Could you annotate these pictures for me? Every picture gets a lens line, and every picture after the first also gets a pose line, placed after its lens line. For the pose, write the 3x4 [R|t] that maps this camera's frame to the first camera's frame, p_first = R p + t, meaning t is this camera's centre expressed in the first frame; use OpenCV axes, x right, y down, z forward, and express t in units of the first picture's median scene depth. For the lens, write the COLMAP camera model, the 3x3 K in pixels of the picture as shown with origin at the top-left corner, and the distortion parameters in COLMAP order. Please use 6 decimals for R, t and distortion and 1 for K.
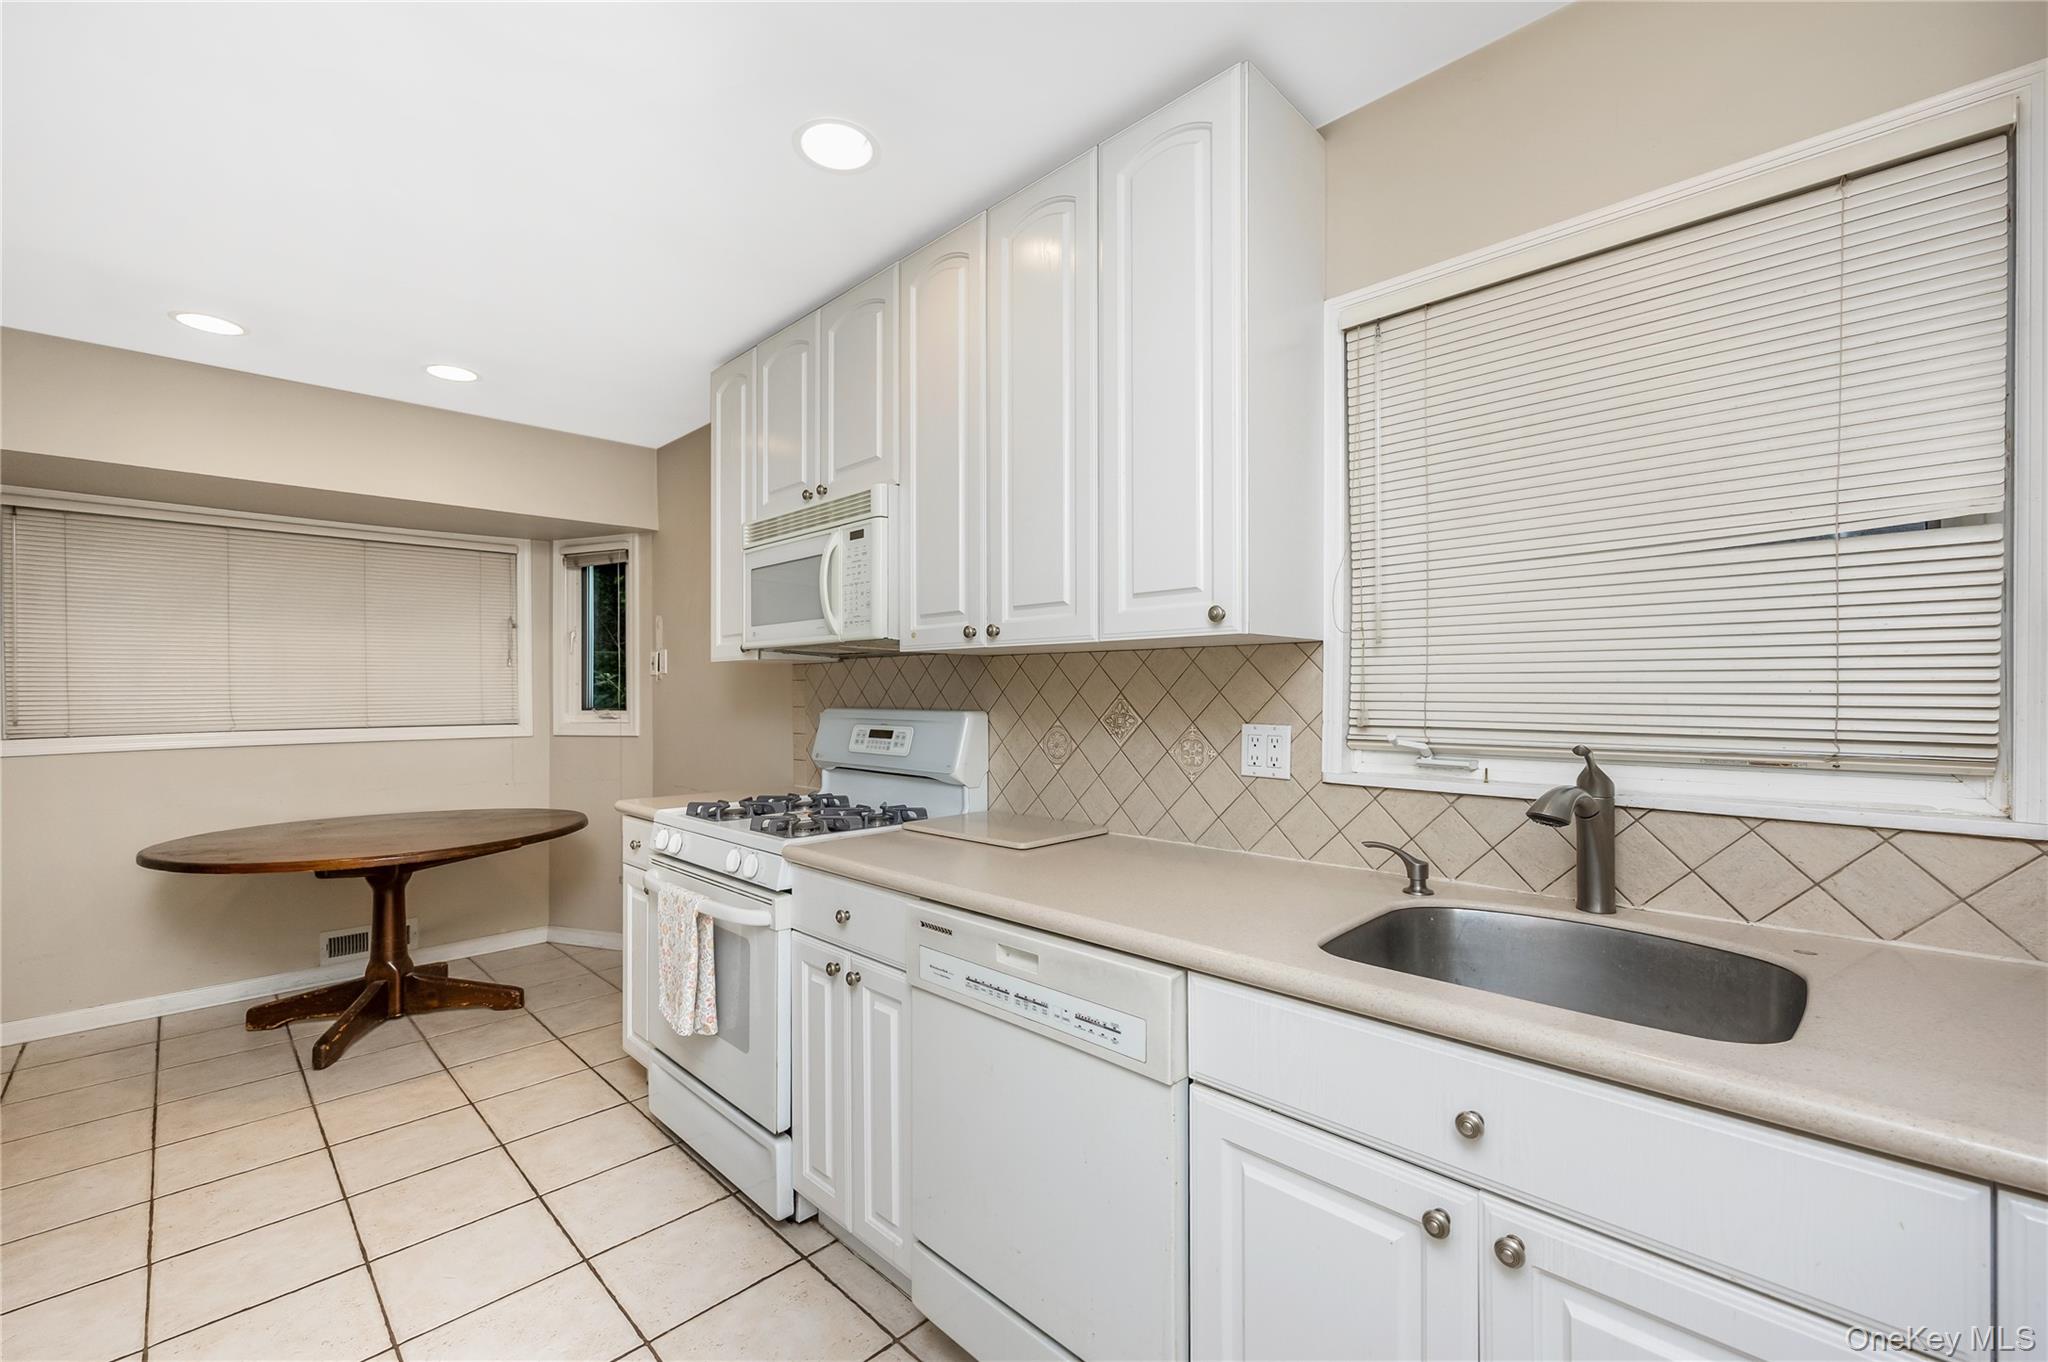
lens RADIAL K [[835.2, 0, 1024.0], [0, 835.2, 681.0], [0, 0, 1]] dist [-0.002438, 0.000057]
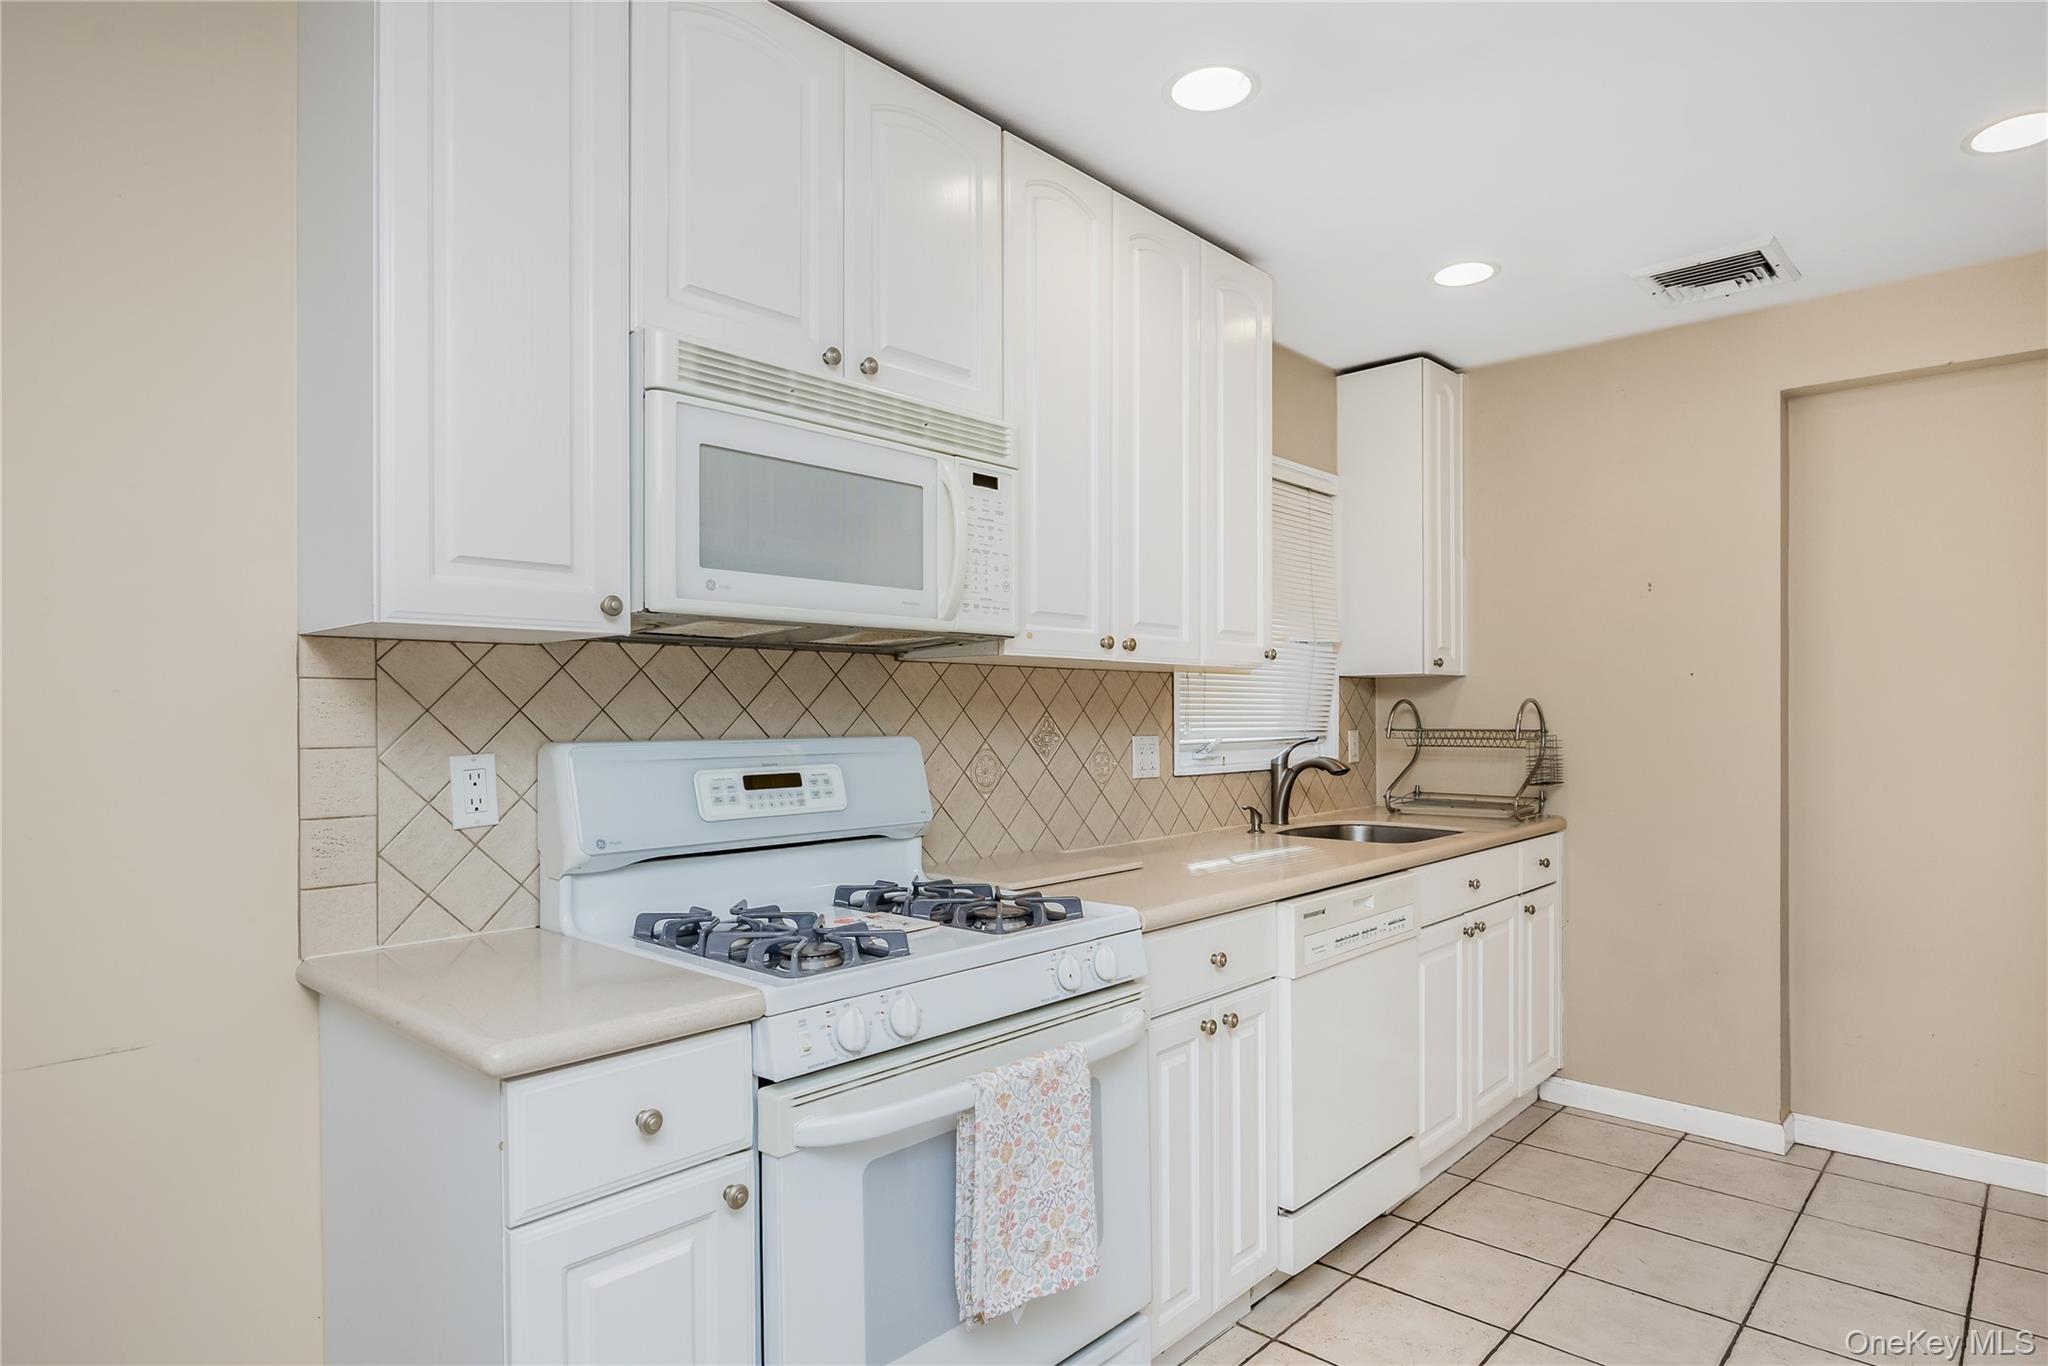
lens RADIAL K [[1139.7, 0, 1027.7], [0, 1139.7, 697.0], [0, 0, 1]] dist [-0.018731, -0.000235]
pose [[-0.026984, 0.015354, 0.999518, -1.156317], [-0.009392, 0.999834, -0.015612, 0.018179], [-0.999592, -0.009809, -0.026836, 1.001957]]
